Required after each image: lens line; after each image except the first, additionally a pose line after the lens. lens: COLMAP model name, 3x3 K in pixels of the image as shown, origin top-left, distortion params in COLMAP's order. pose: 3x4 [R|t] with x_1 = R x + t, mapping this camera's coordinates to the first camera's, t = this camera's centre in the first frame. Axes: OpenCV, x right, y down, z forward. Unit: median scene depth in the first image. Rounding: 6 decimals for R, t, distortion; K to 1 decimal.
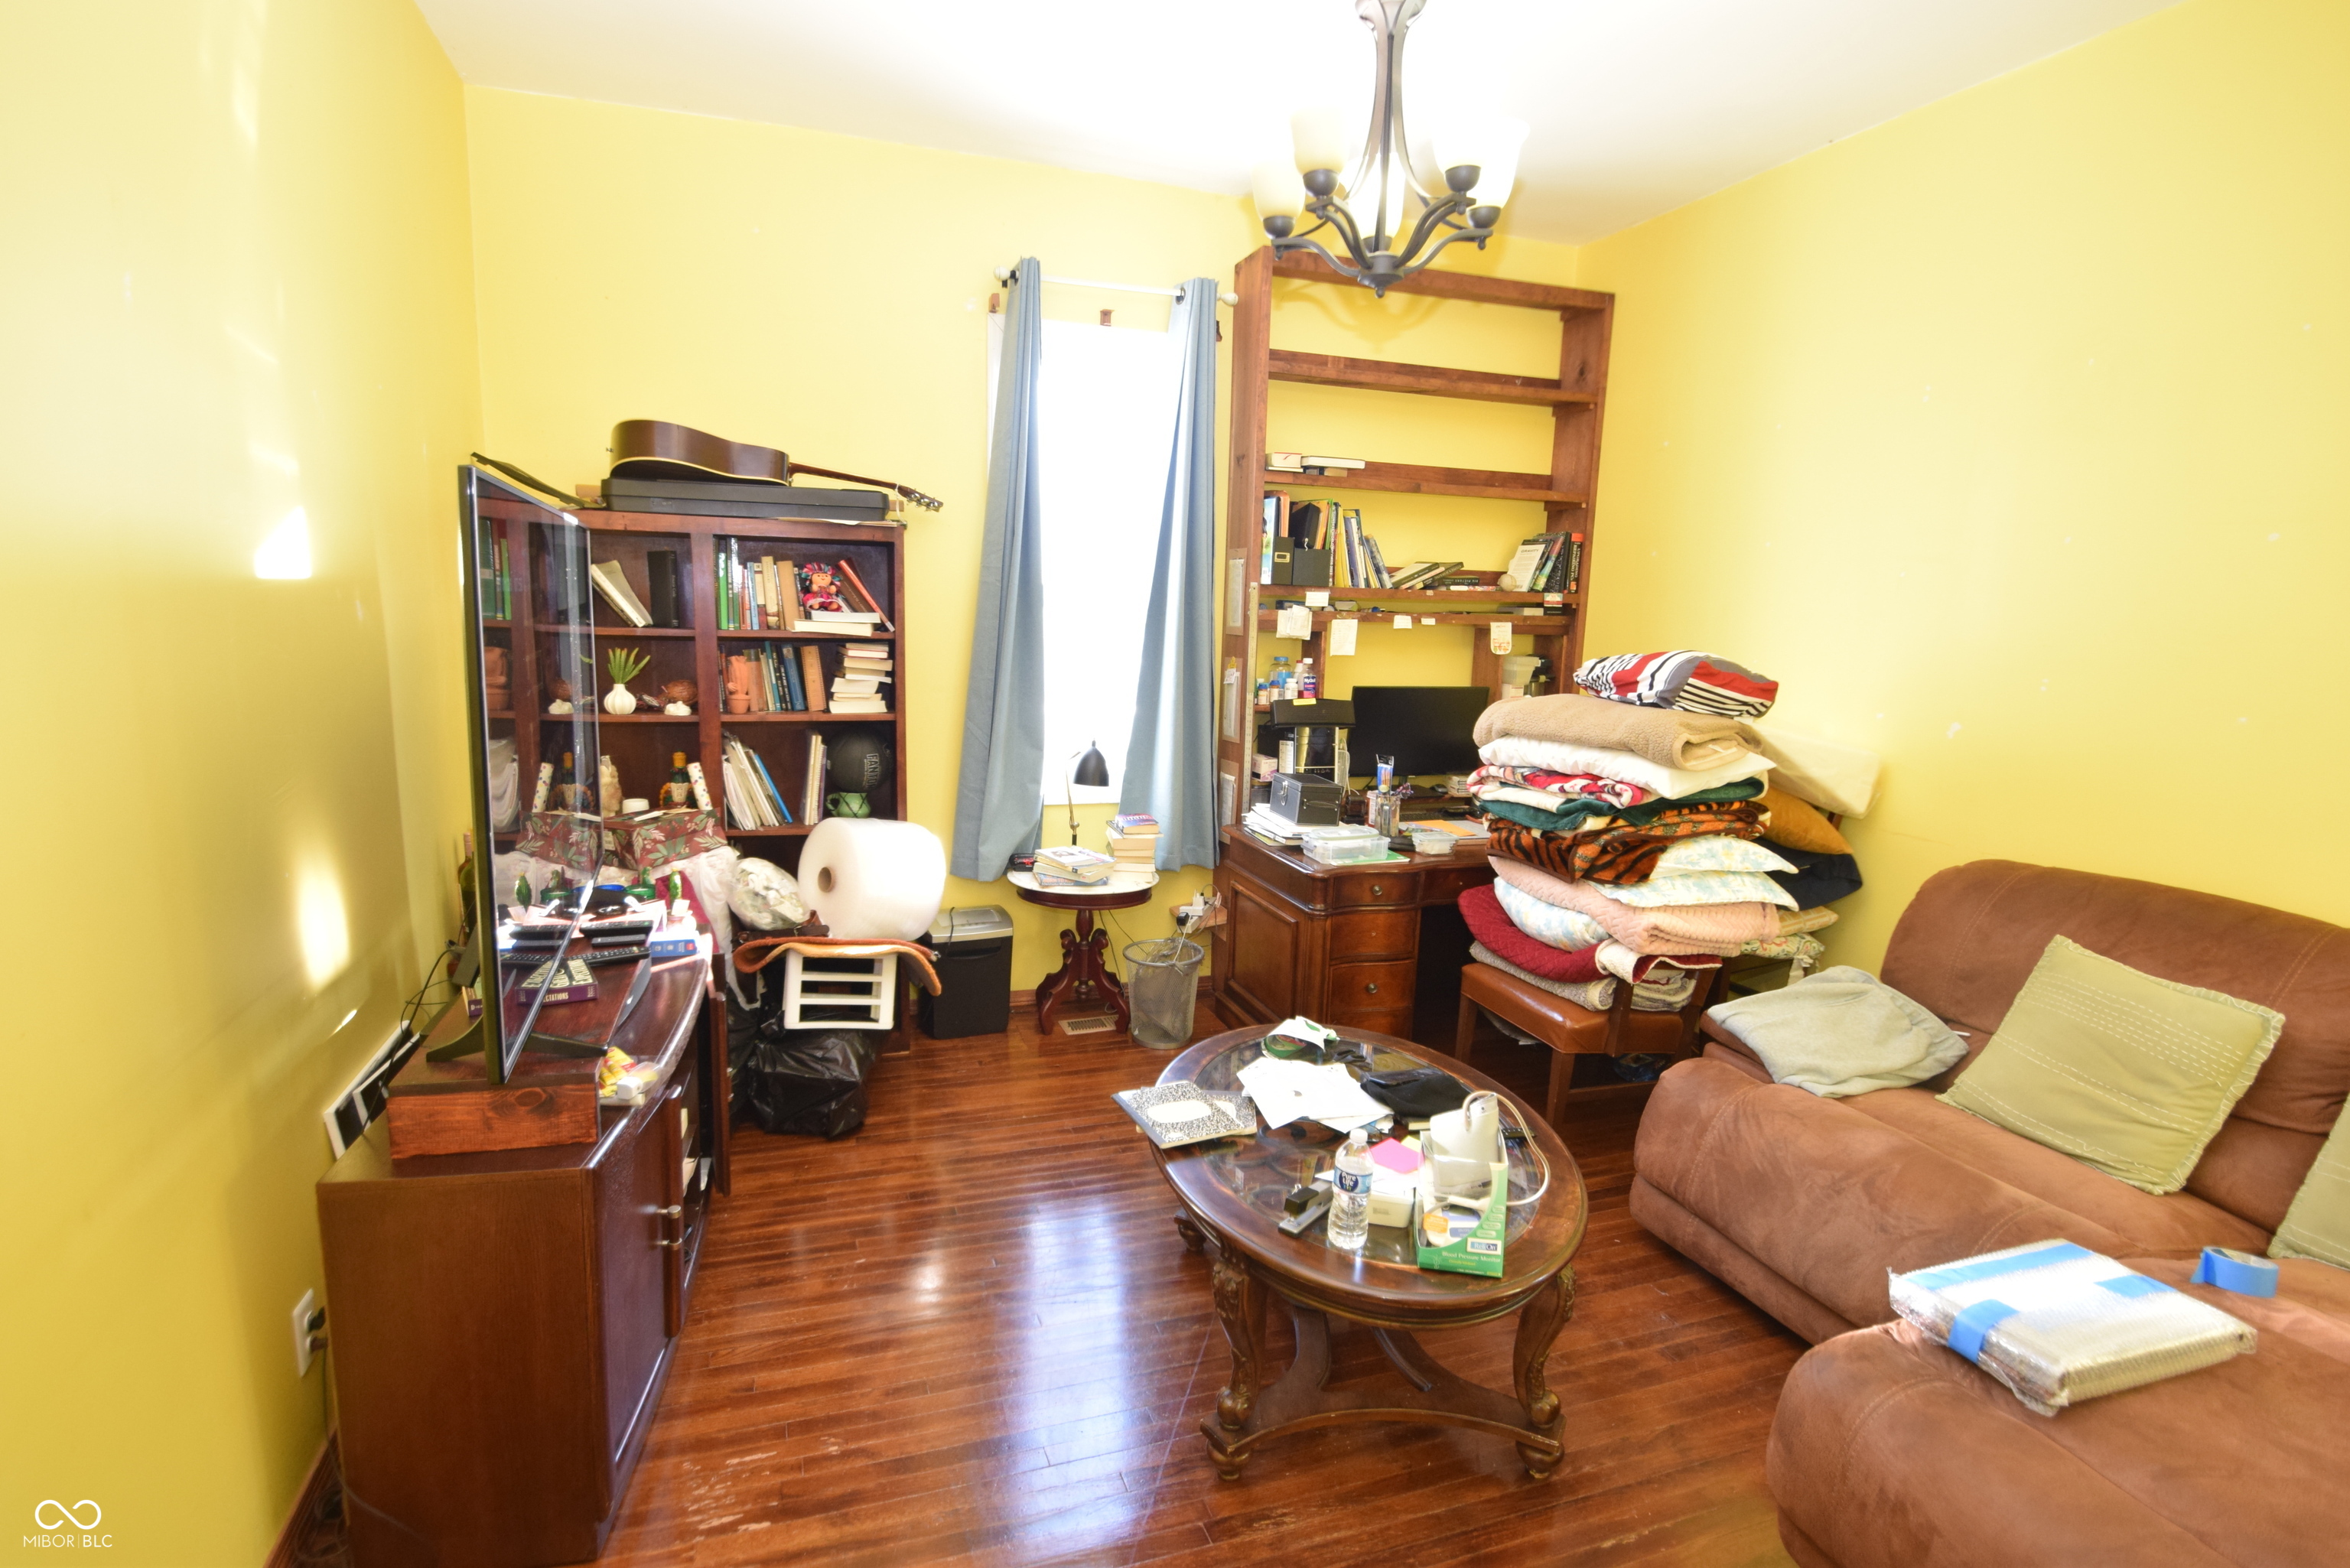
lens RADIAL K [[1133.9, 0, 1159.1], [0, 1133.9, 816.1], [0, 0, 1]] dist [-0.000626, -0.013493]
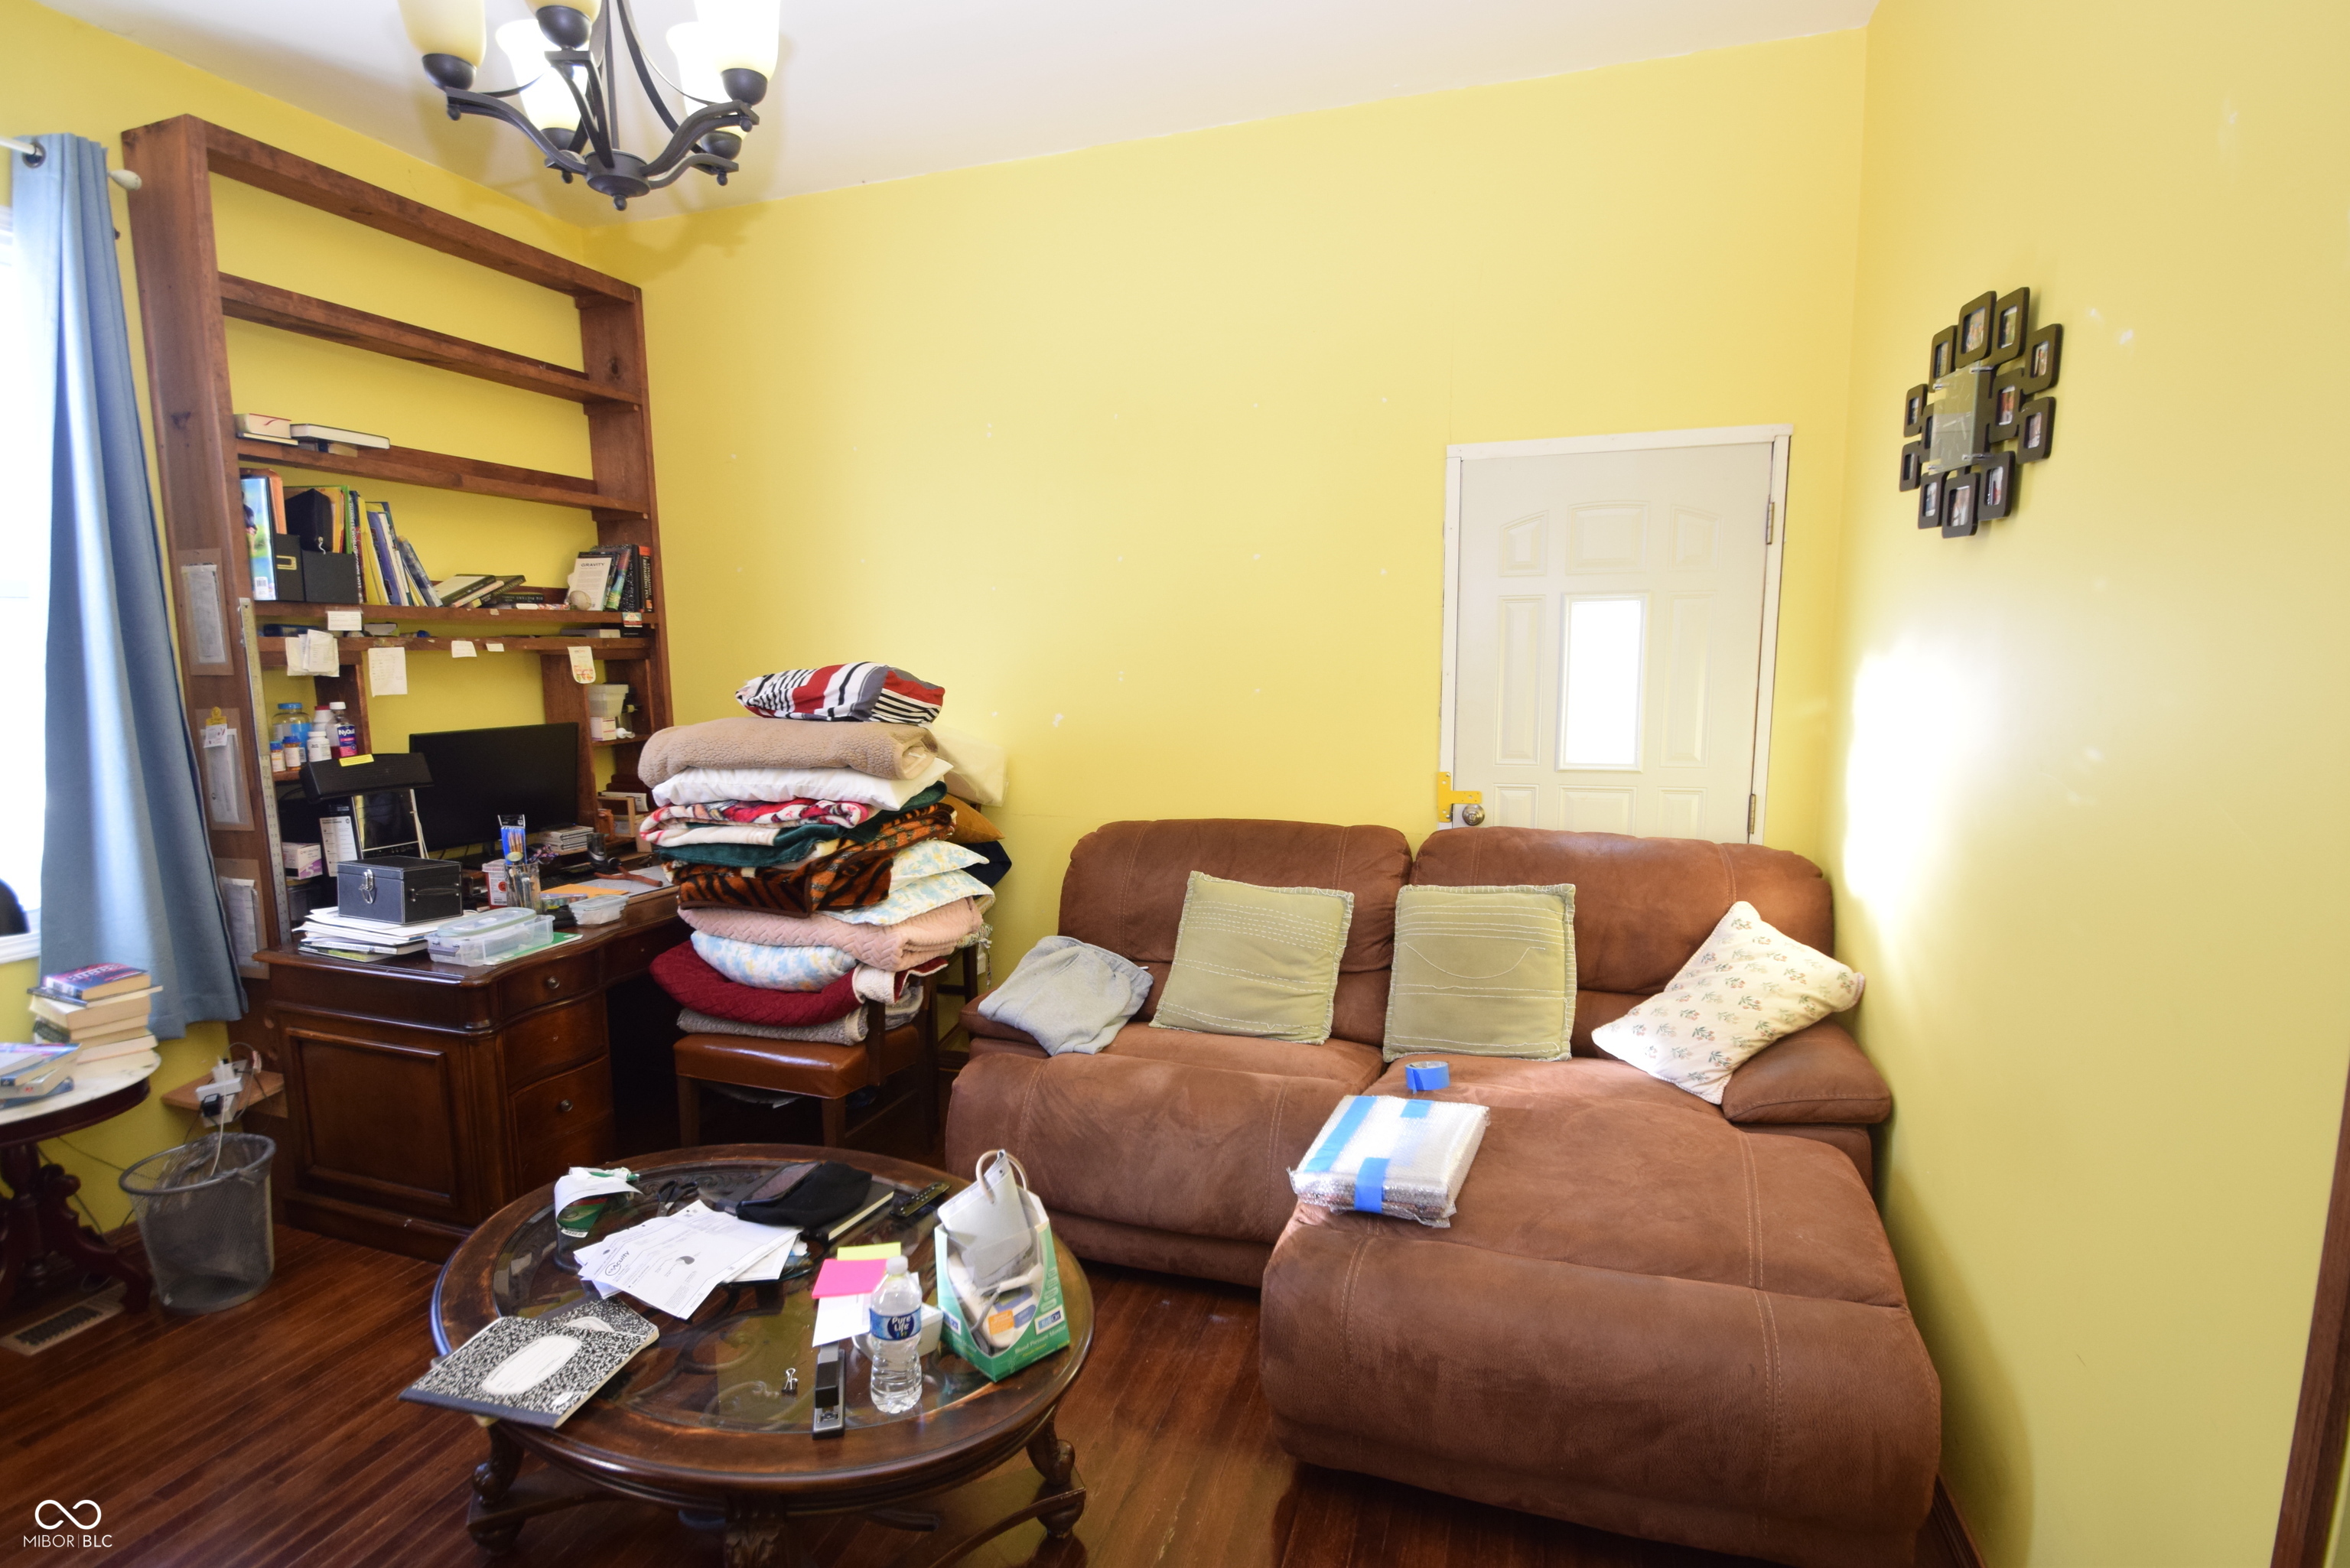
lens RADIAL K [[1133.9, 0, 1159.1], [0, 1133.9, 816.1], [0, 0, 1]] dist [-0.000626, -0.013493]
pose [[0.612893, -0.145054, 0.776737, -0.152982], [0.167225, 0.984551, 0.051912, -0.020416], [-0.772268, 0.098073, 0.627681, 0.179587]]
